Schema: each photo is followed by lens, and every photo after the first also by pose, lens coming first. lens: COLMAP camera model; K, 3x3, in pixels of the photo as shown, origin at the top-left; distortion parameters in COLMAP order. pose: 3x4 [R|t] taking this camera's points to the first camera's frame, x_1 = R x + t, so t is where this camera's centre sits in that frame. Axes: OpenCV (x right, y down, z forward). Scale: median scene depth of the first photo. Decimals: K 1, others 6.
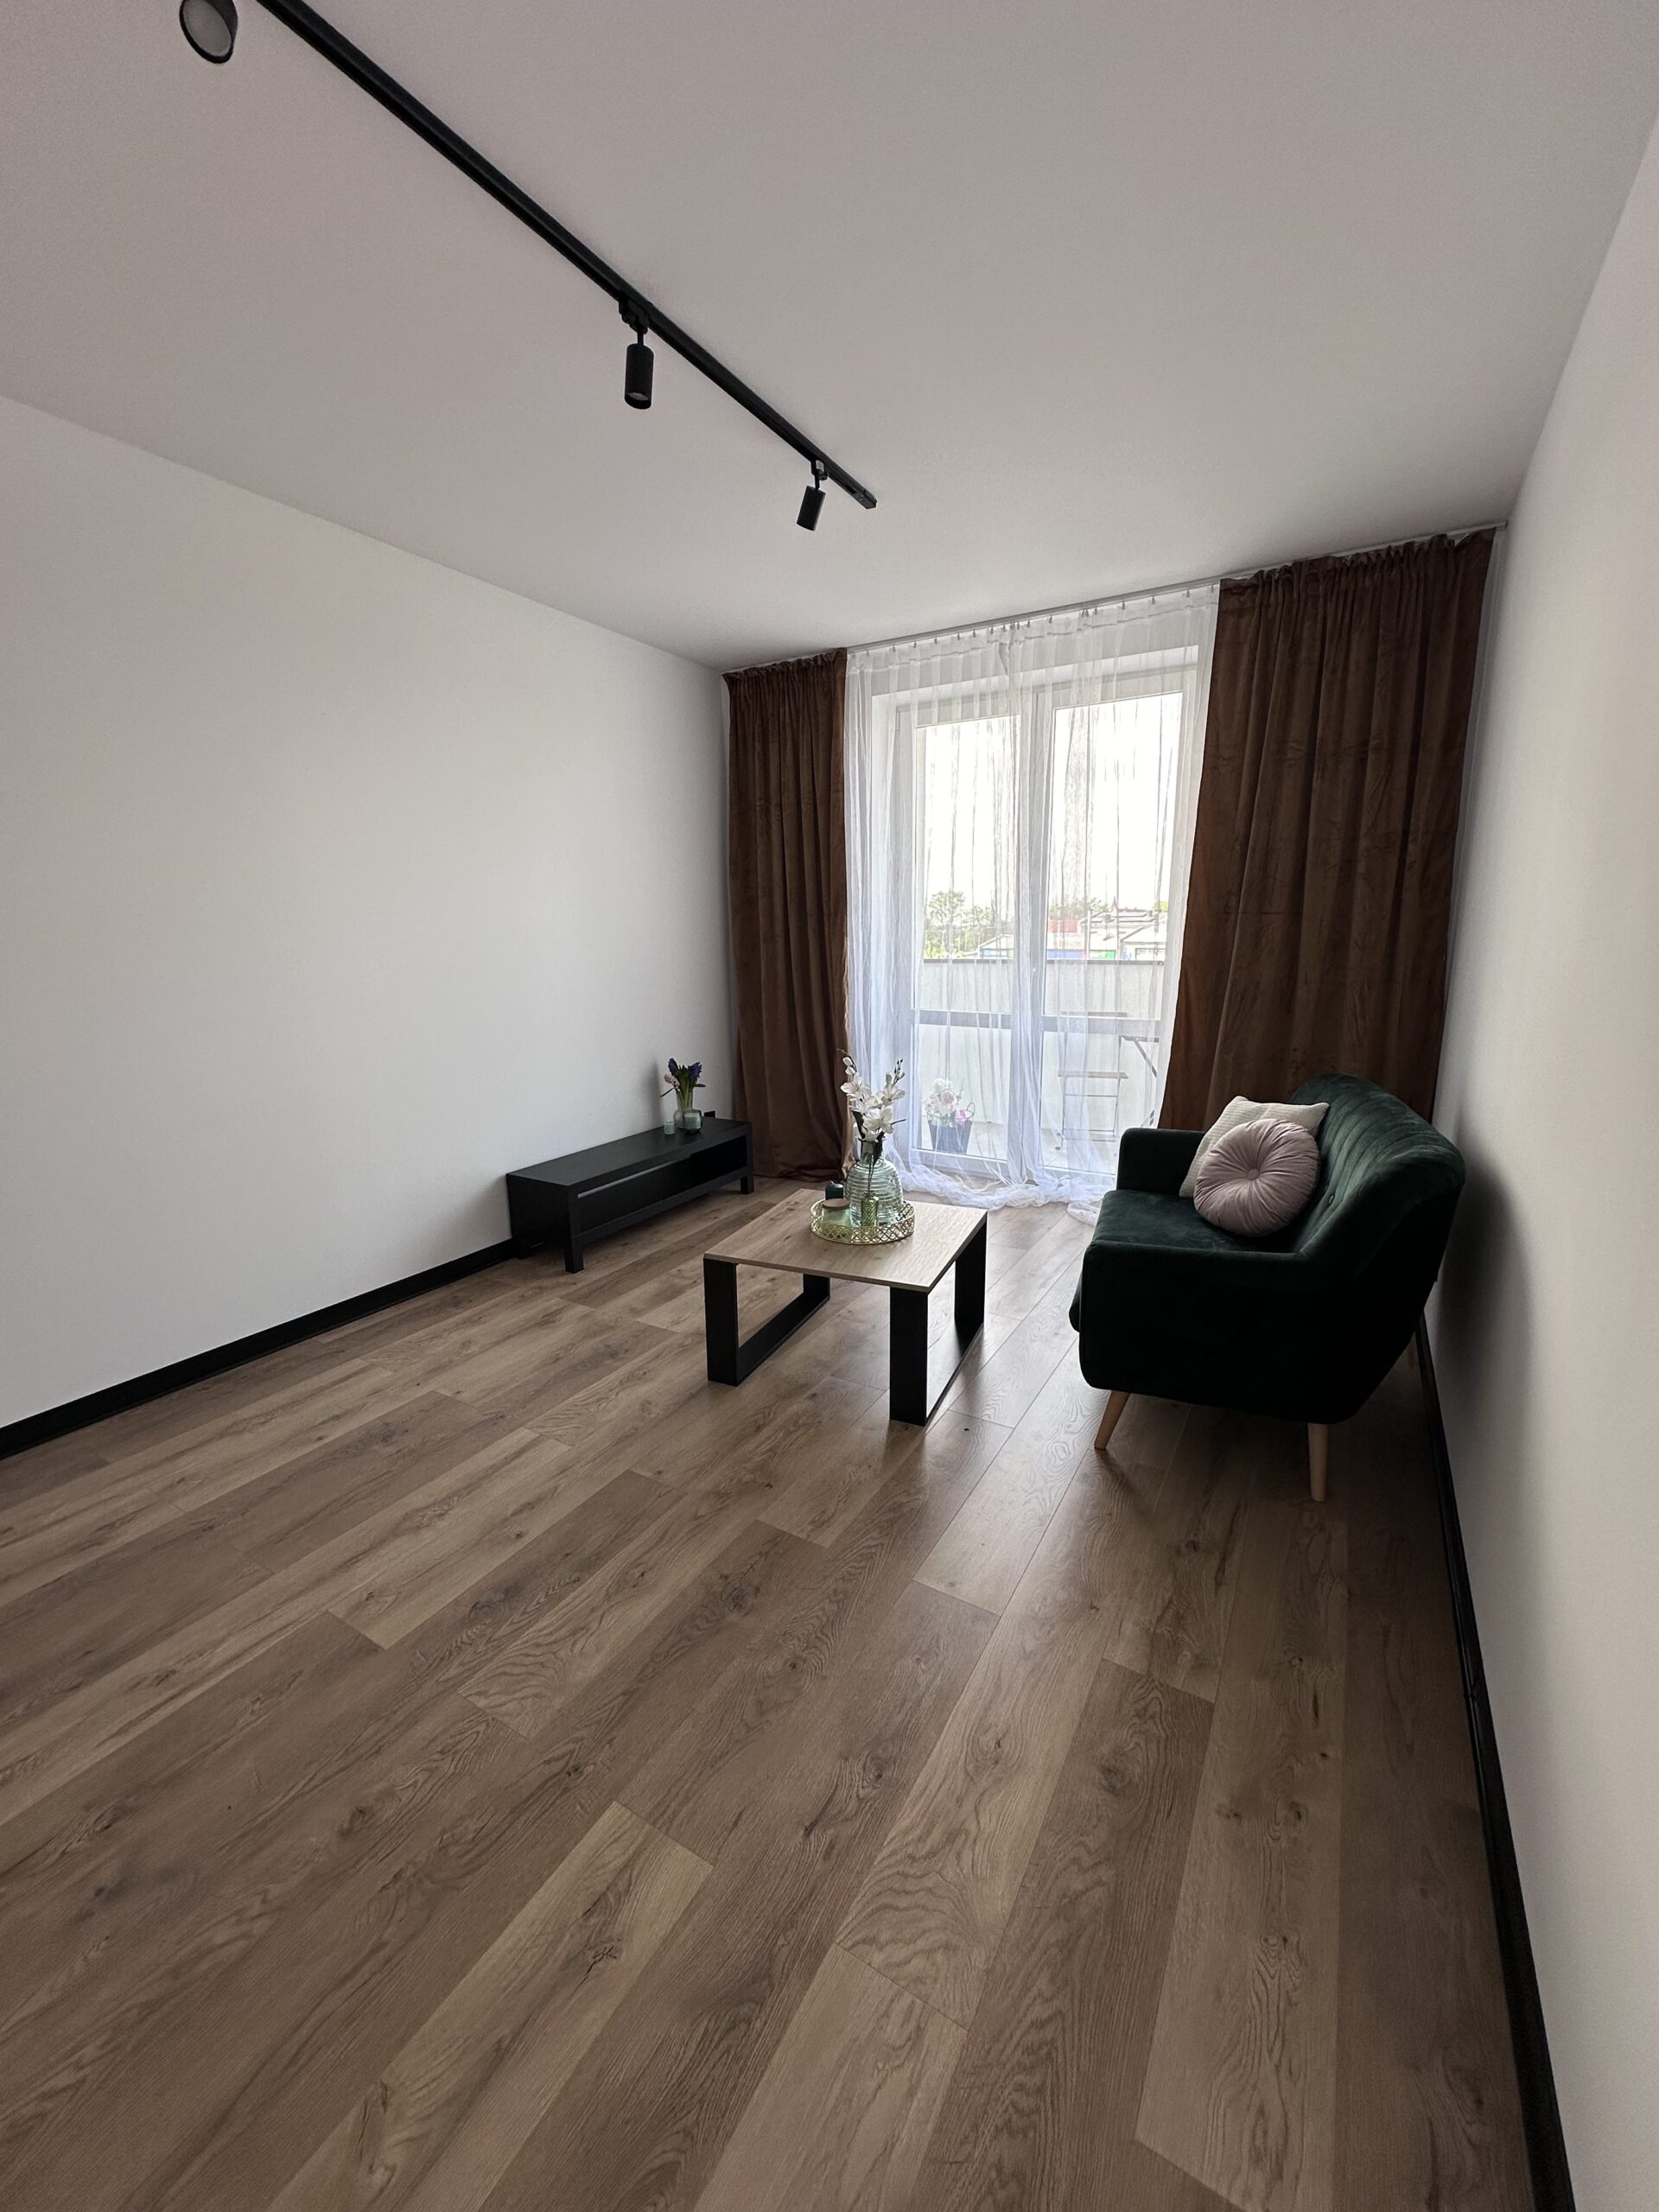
lens RADIAL K [[879.6, 0, 829.5], [0, 879.6, 1101.4], [0, 0, 1]] dist [-0.001256, 0.000366]
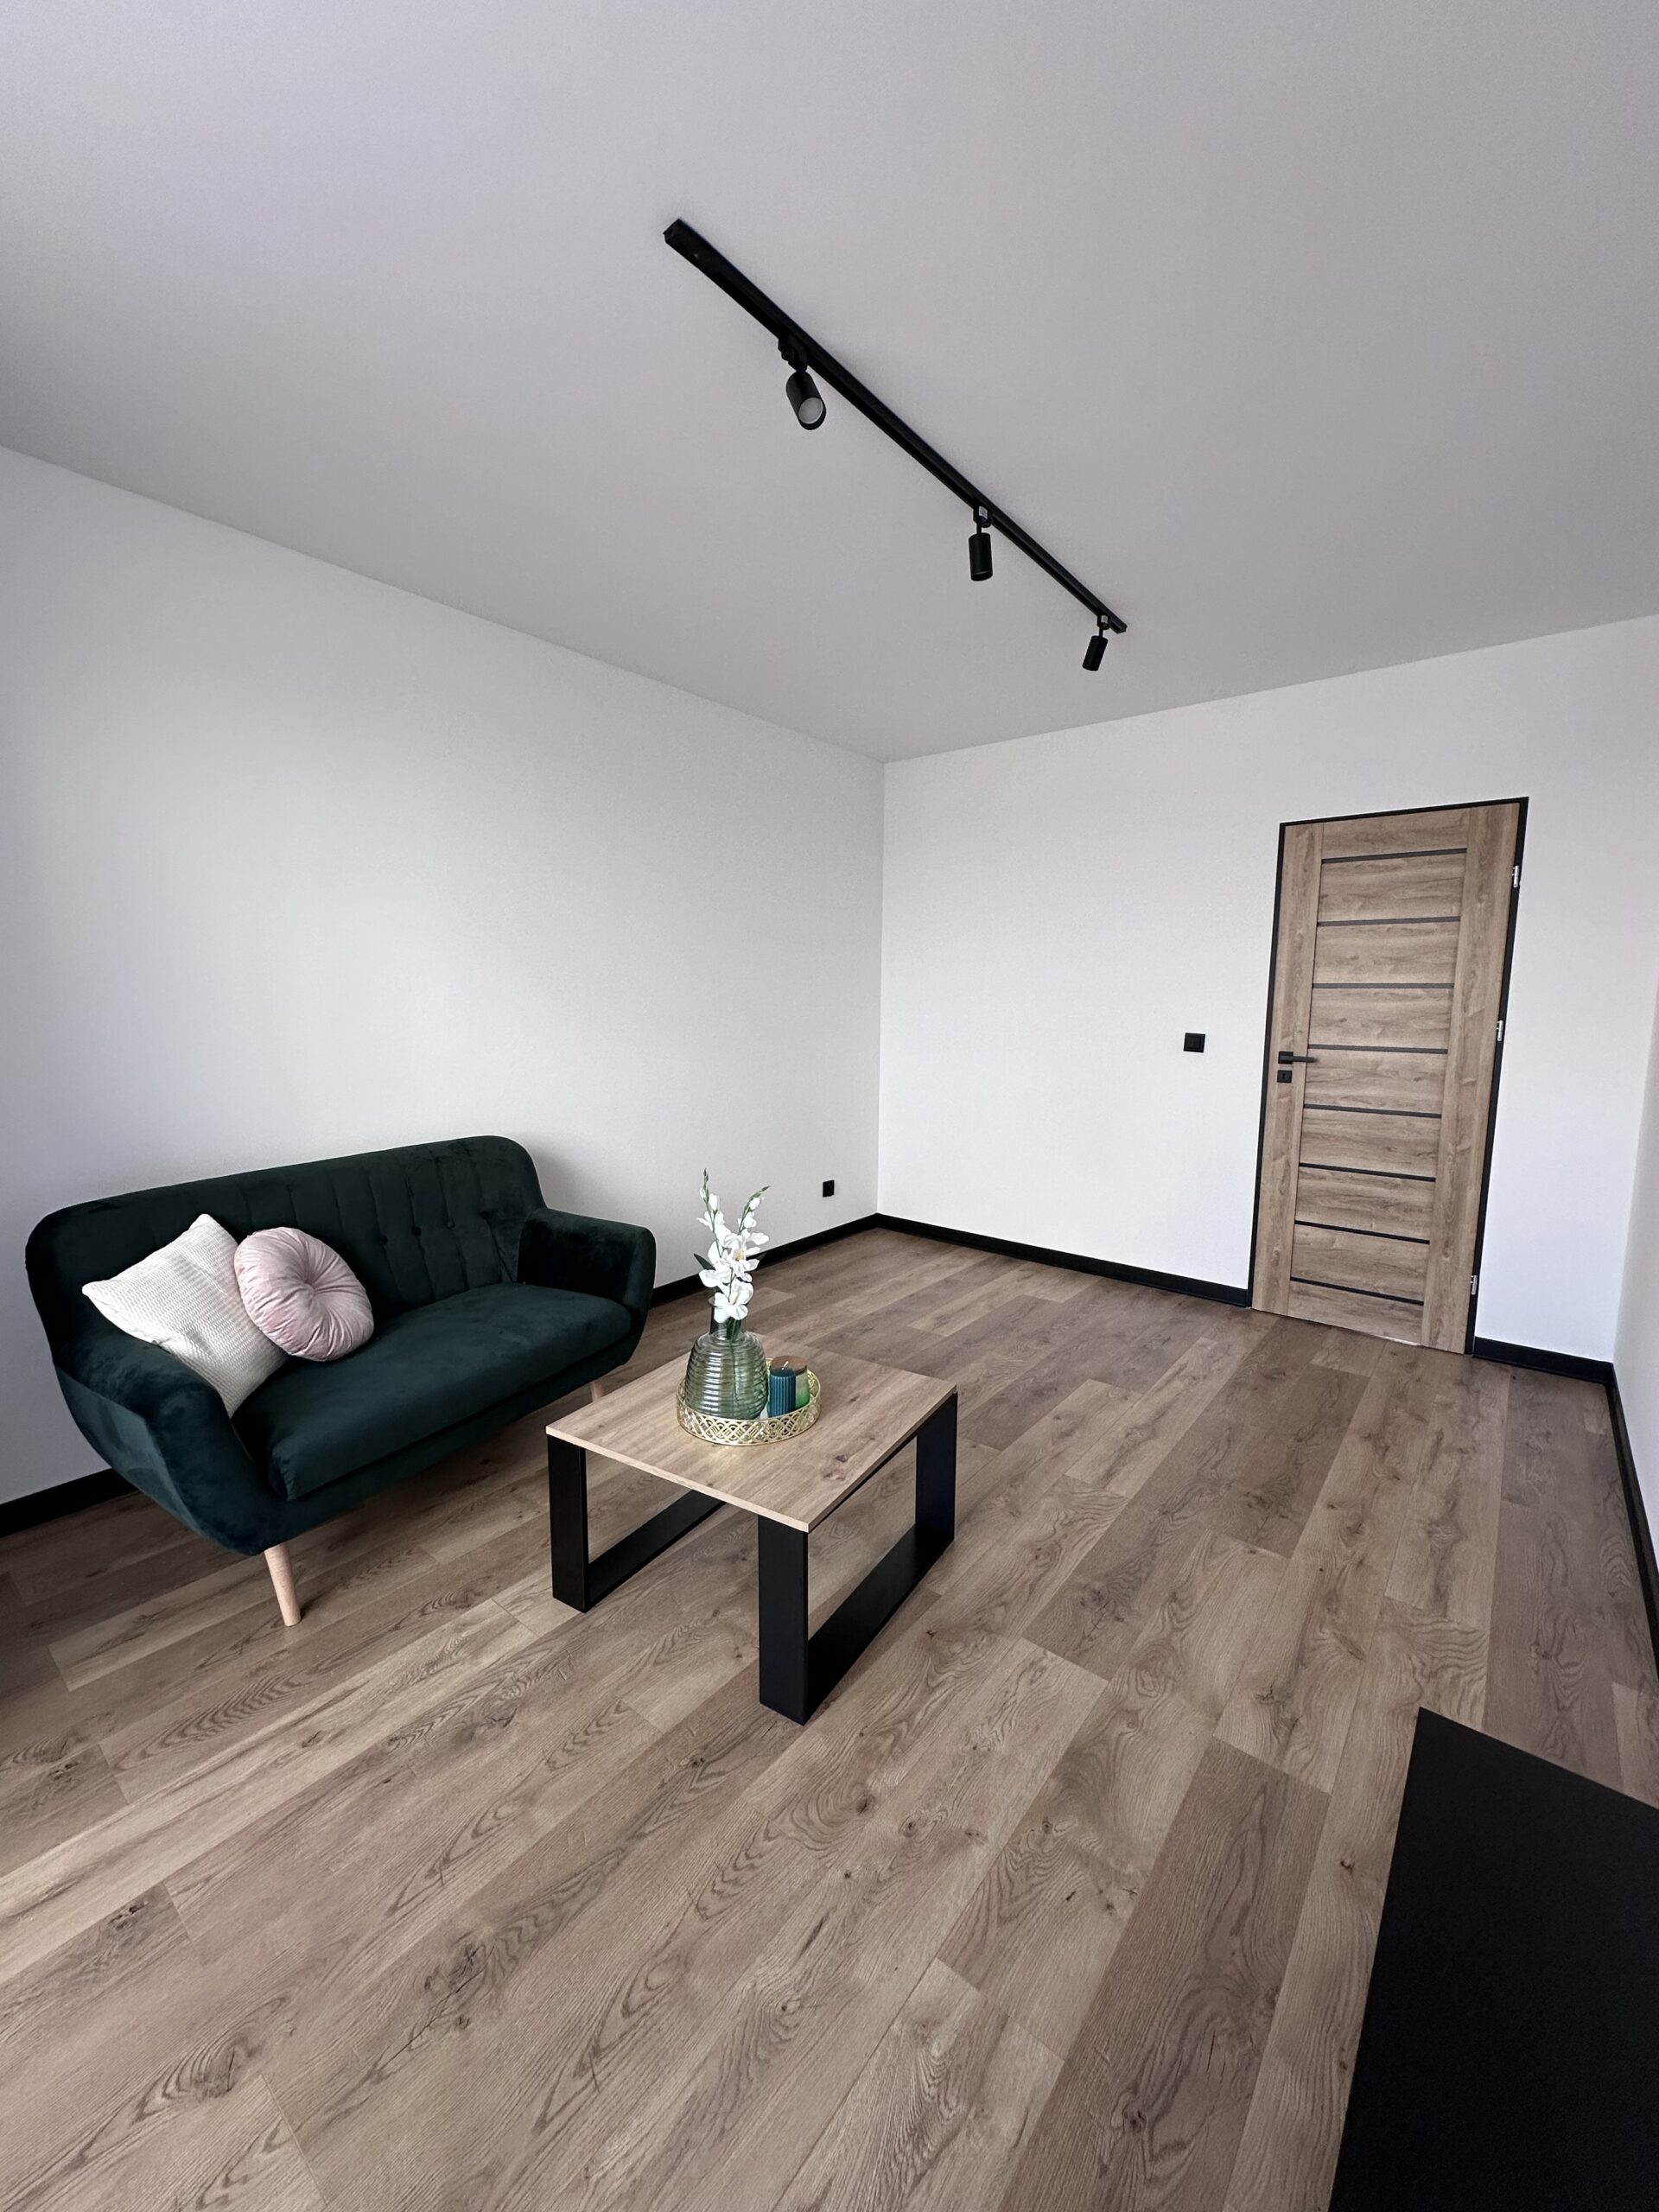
lens RADIAL K [[879.6, 0, 829.5], [0, 879.6, 1101.4], [0, 0, 1]] dist [-0.001256, 0.000366]
pose [[-0.990005, -0.016128, 0.140110, -0.155408], [0.028582, 0.949882, 0.311298, -0.398207], [-0.138109, 0.312191, -0.939927, 1.964579]]
